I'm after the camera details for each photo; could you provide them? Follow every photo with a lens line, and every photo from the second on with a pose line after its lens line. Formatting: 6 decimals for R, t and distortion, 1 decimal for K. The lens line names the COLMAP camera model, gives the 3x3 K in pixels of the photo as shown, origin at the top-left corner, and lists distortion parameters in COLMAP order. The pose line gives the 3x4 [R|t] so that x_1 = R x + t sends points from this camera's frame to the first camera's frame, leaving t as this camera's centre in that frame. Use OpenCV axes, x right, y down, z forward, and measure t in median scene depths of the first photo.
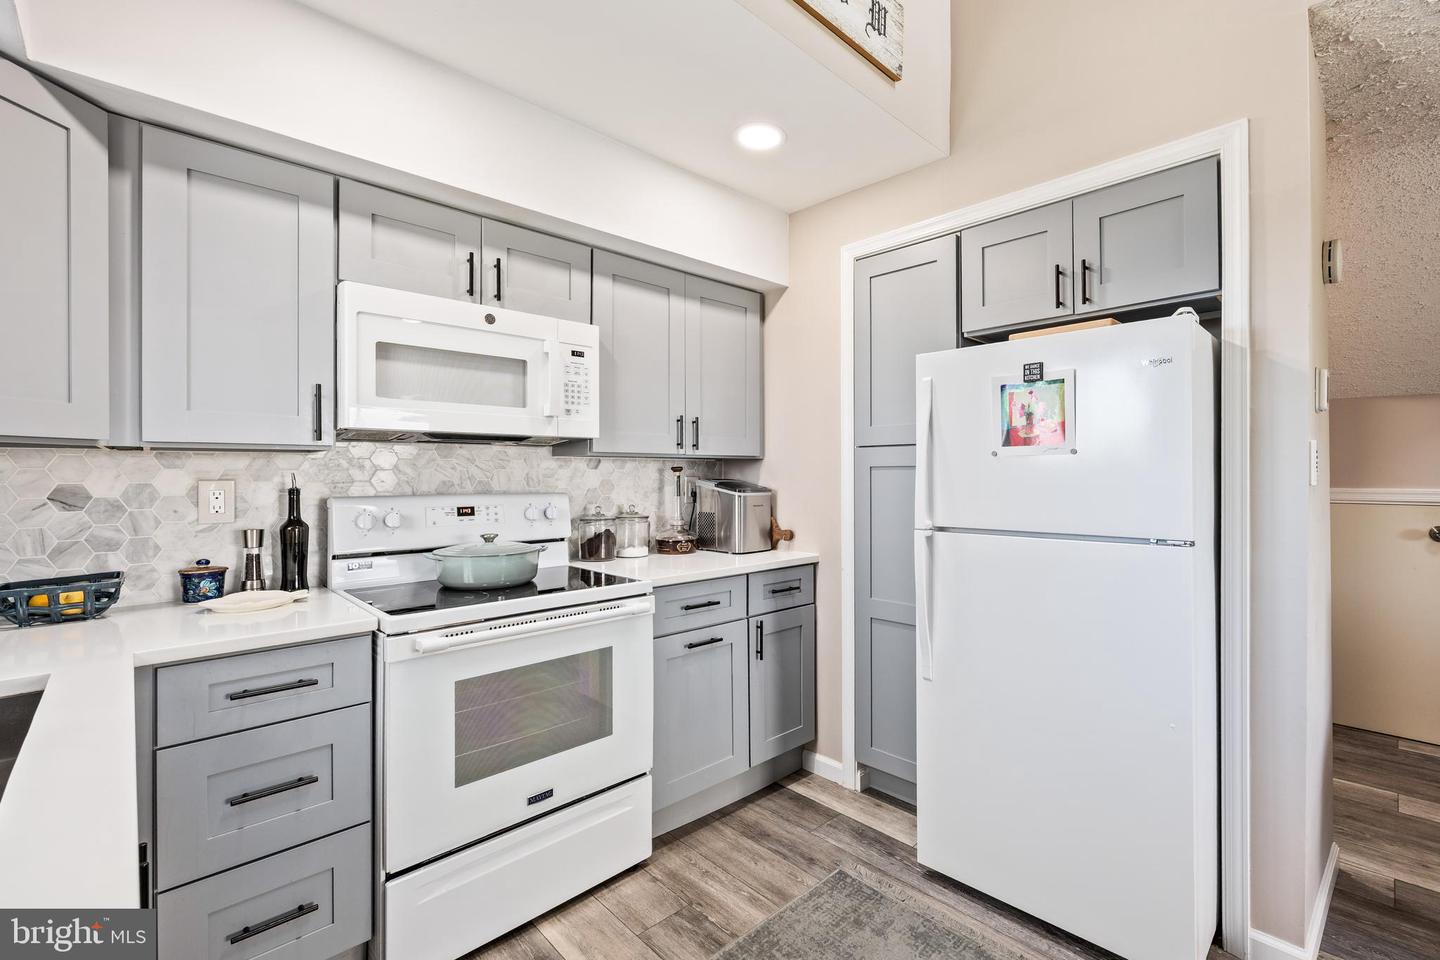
lens RADIAL K [[636.8, 0, 797.2], [0, 636.8, 469.9], [0, 0, 1]] dist [-0.002403, -0.000427]
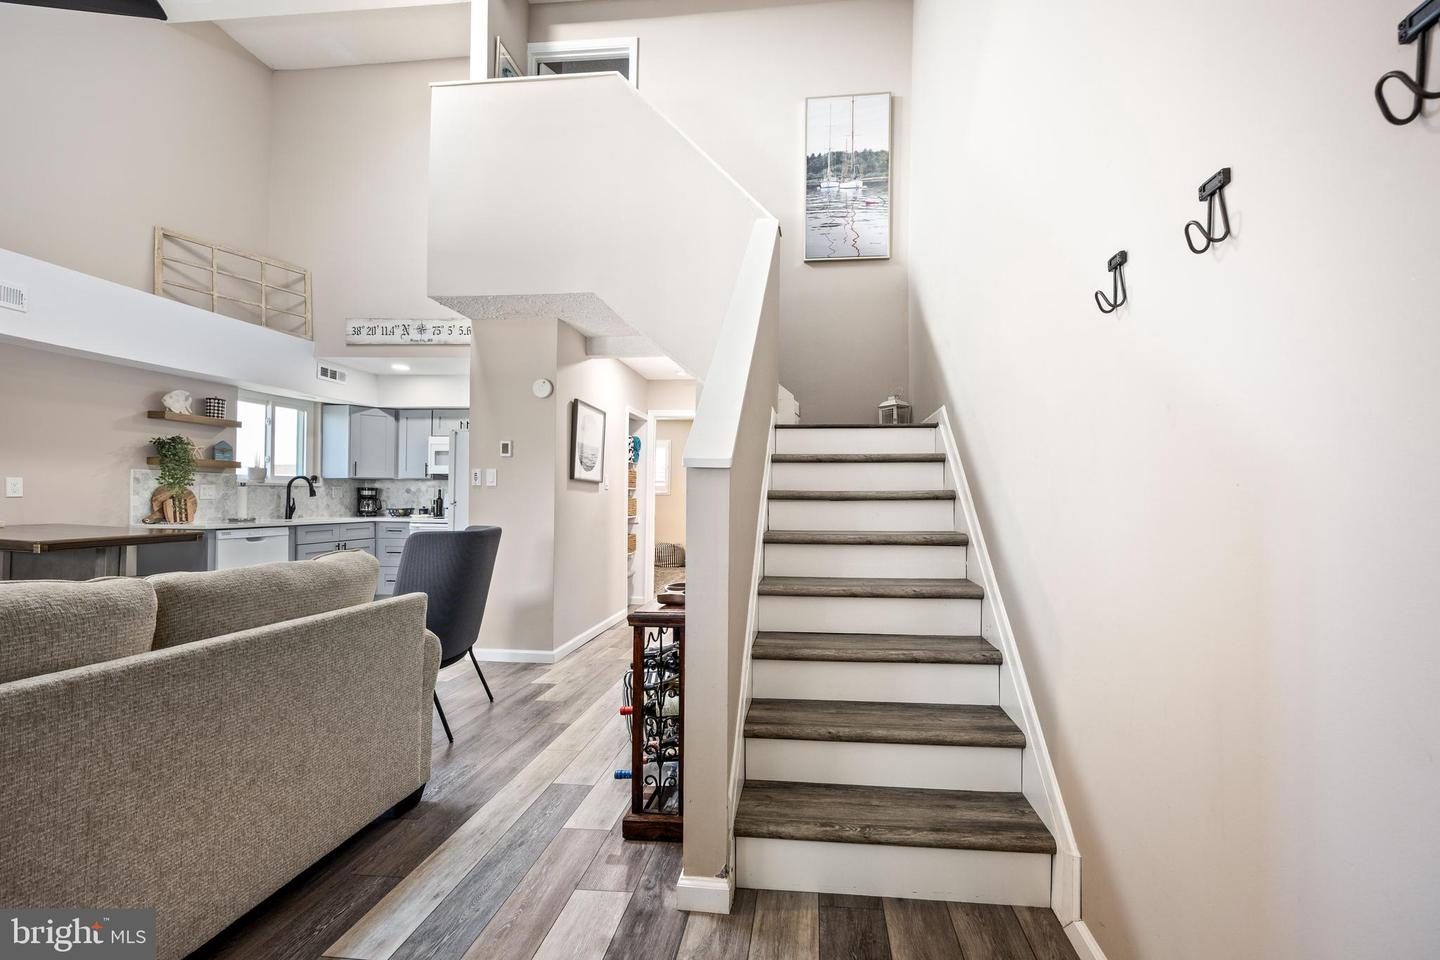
lens RADIAL K [[586.7, 0, 759.6], [0, 586.7, 490.5], [0, 0, 1]] dist [-0.002153, -0.000503]
pose [[0.608929, -0.004101, -0.793214, 3.231611], [-0.006928, 0.999921, -0.010489, 0.059127], [0.793195, 0.011883, 0.608852, 0.383922]]
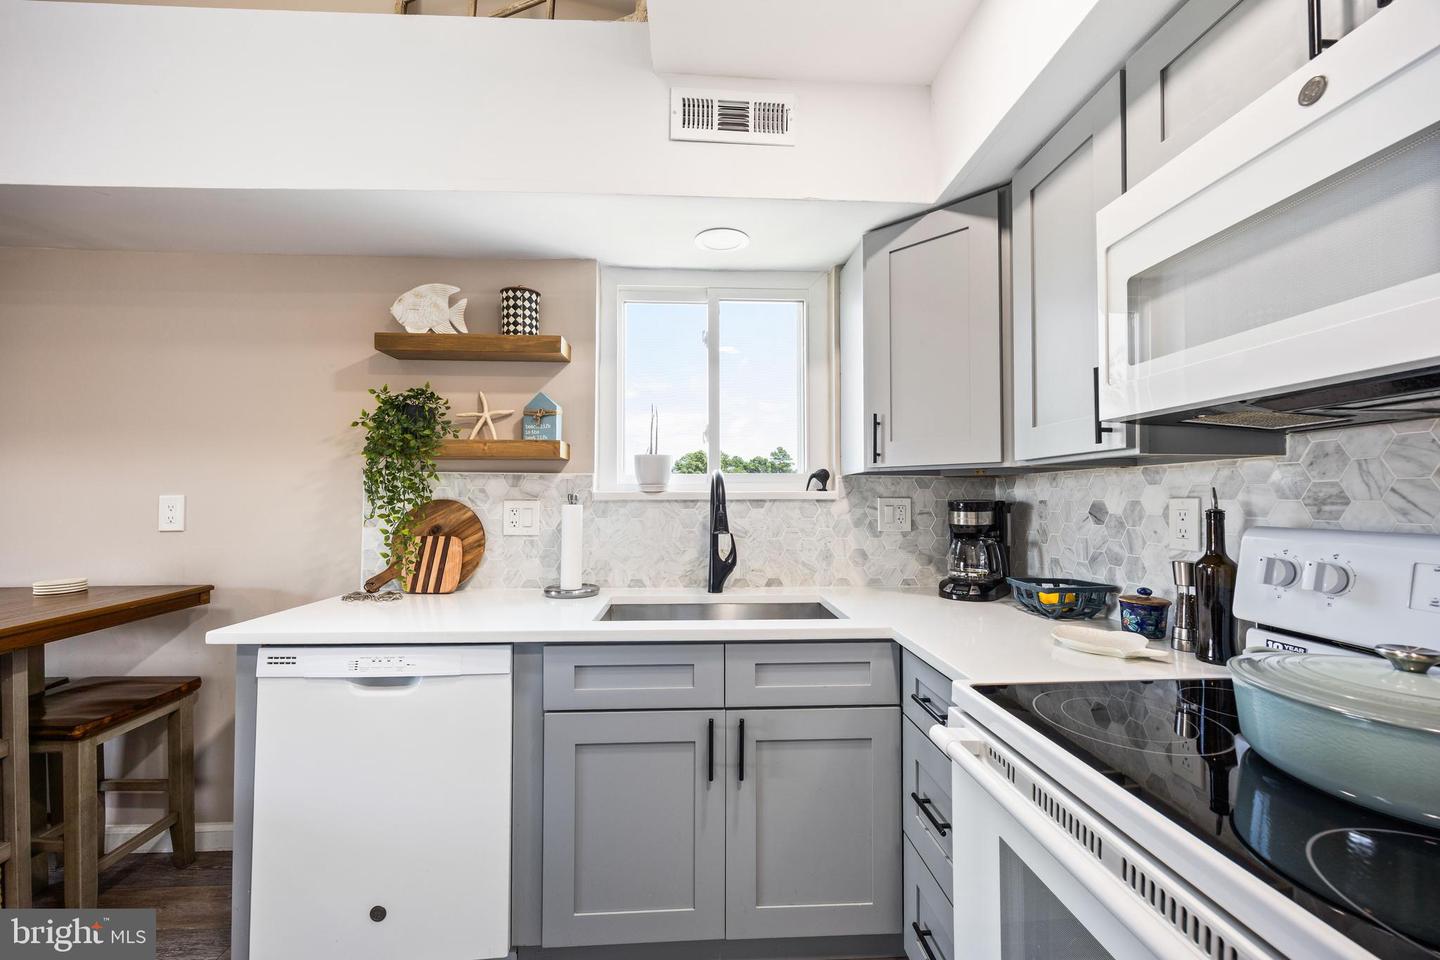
lens RADIAL K [[554.2, 0, 724.0], [0, 554.2, 484.7], [0, 0, 1]] dist [-0.000324, -0.000001]
pose [[-0.688949, -0.017299, -0.724603, 0.013861], [0.000377, 0.999706, -0.024225, 0.016079], [0.724810, -0.016963, -0.688740, 1.043249]]
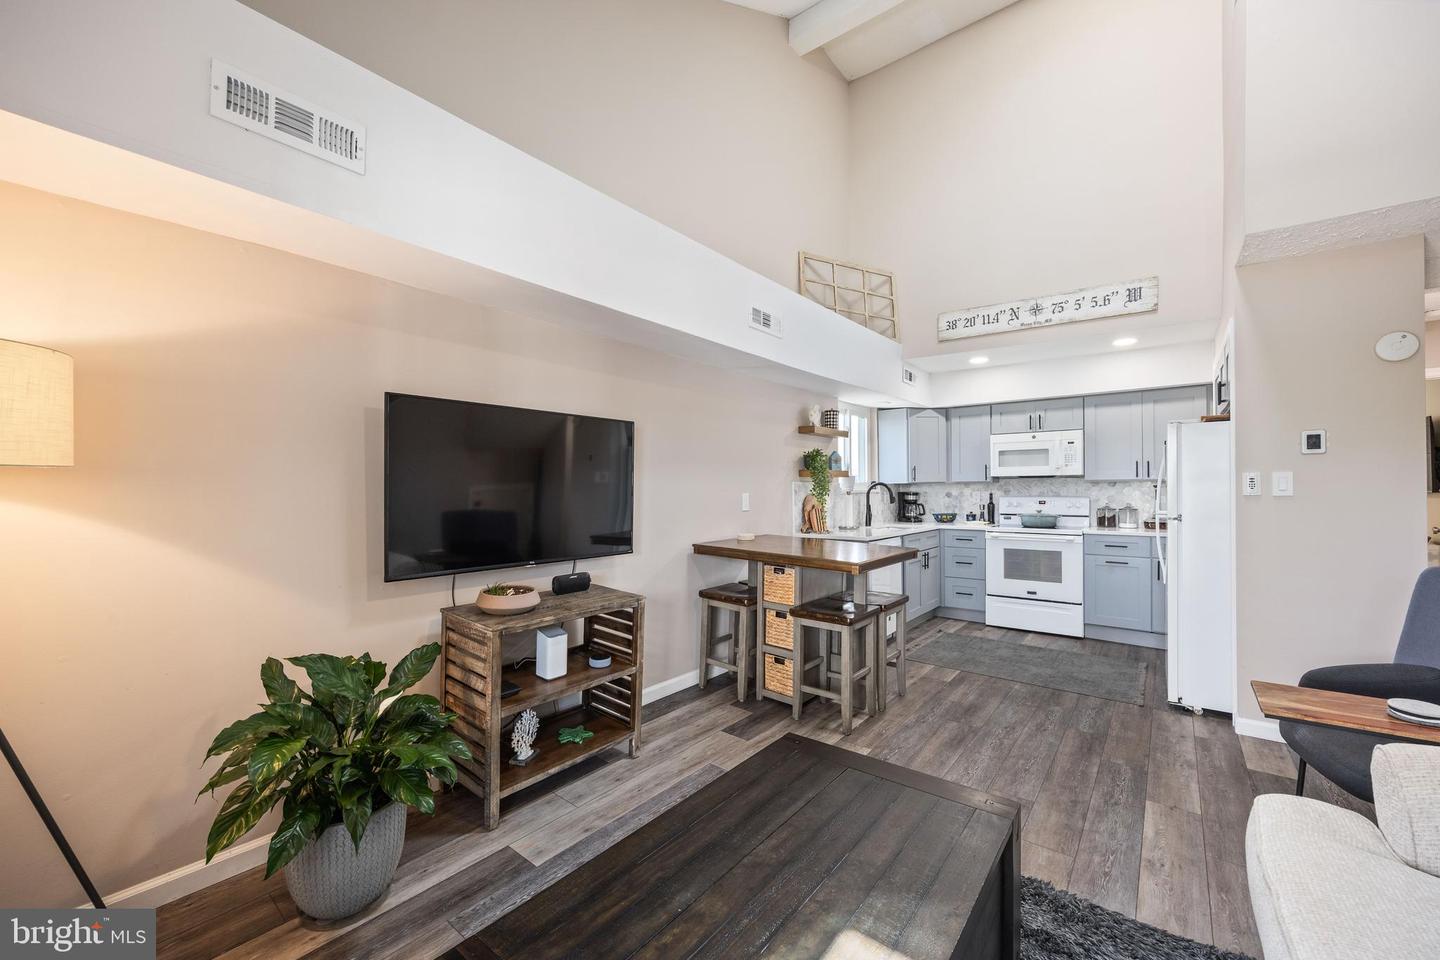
lens RADIAL K [[569.4, 0, 718.6], [0, 569.4, 488.3], [0, 0, 1]] dist [-0.001146, -0.000080]
pose [[0.082226, -0.001687, -0.996612, 2.206161], [0.009017, 0.999959, -0.000948, -0.009423], [0.996573, -0.008909, 0.082237, -0.743356]]
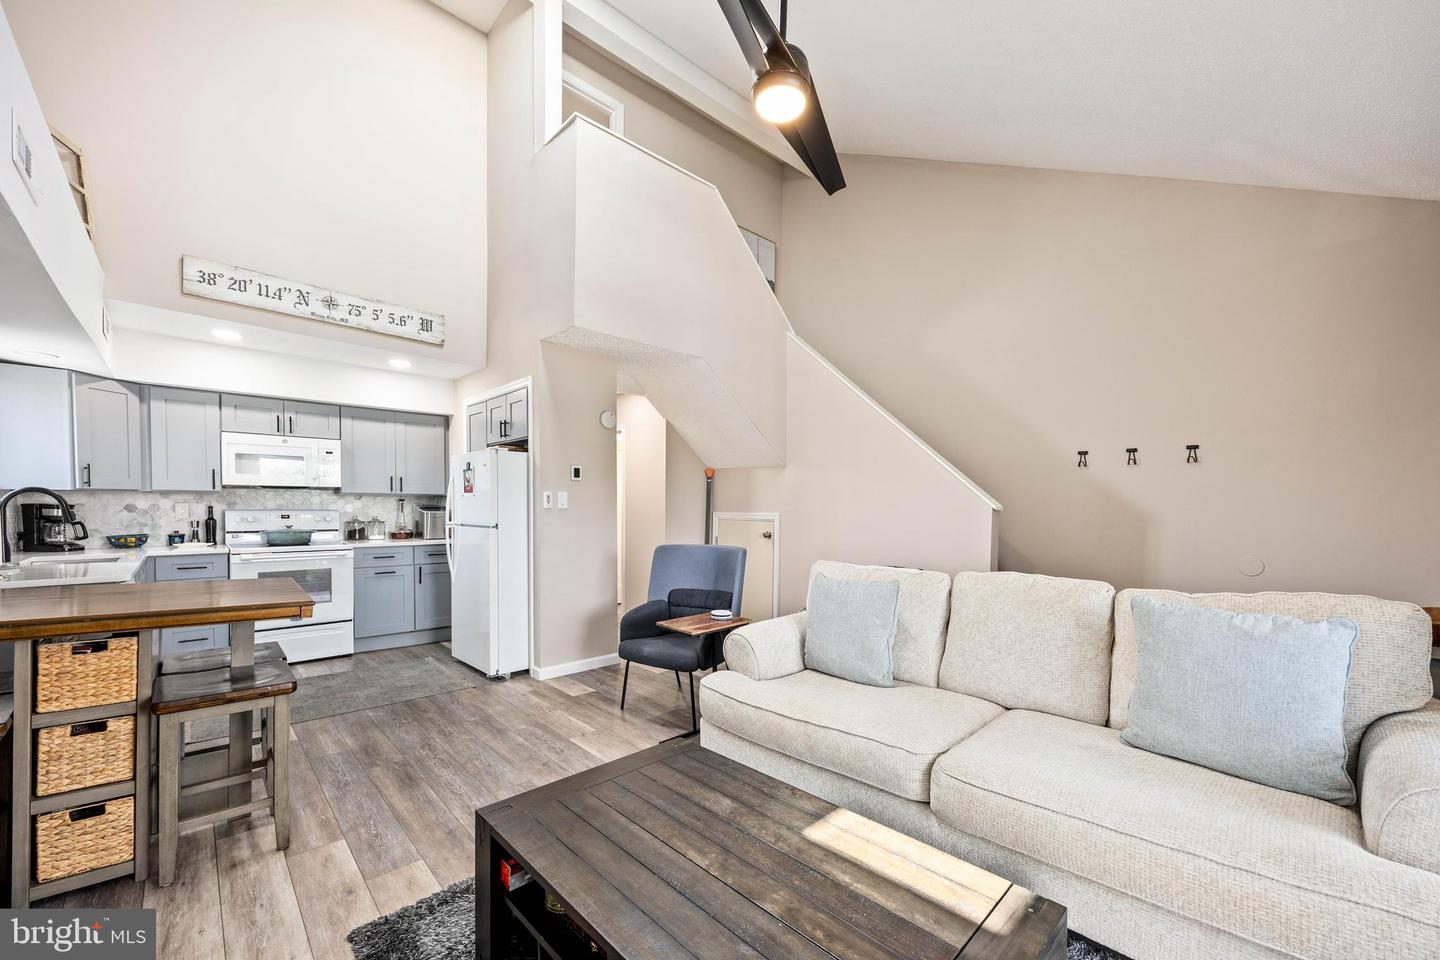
lens RADIAL K [[570.0, 0, 735.5], [0, 570.0, 518.9], [0, 0, 1]] dist [-0.000030, -0.000027]
pose [[0.999014, 0.009589, -0.043348, 1.563334], [-0.008277, 0.999506, 0.030335, -0.009112], [0.043617, -0.029946, 0.998599, -1.340320]]
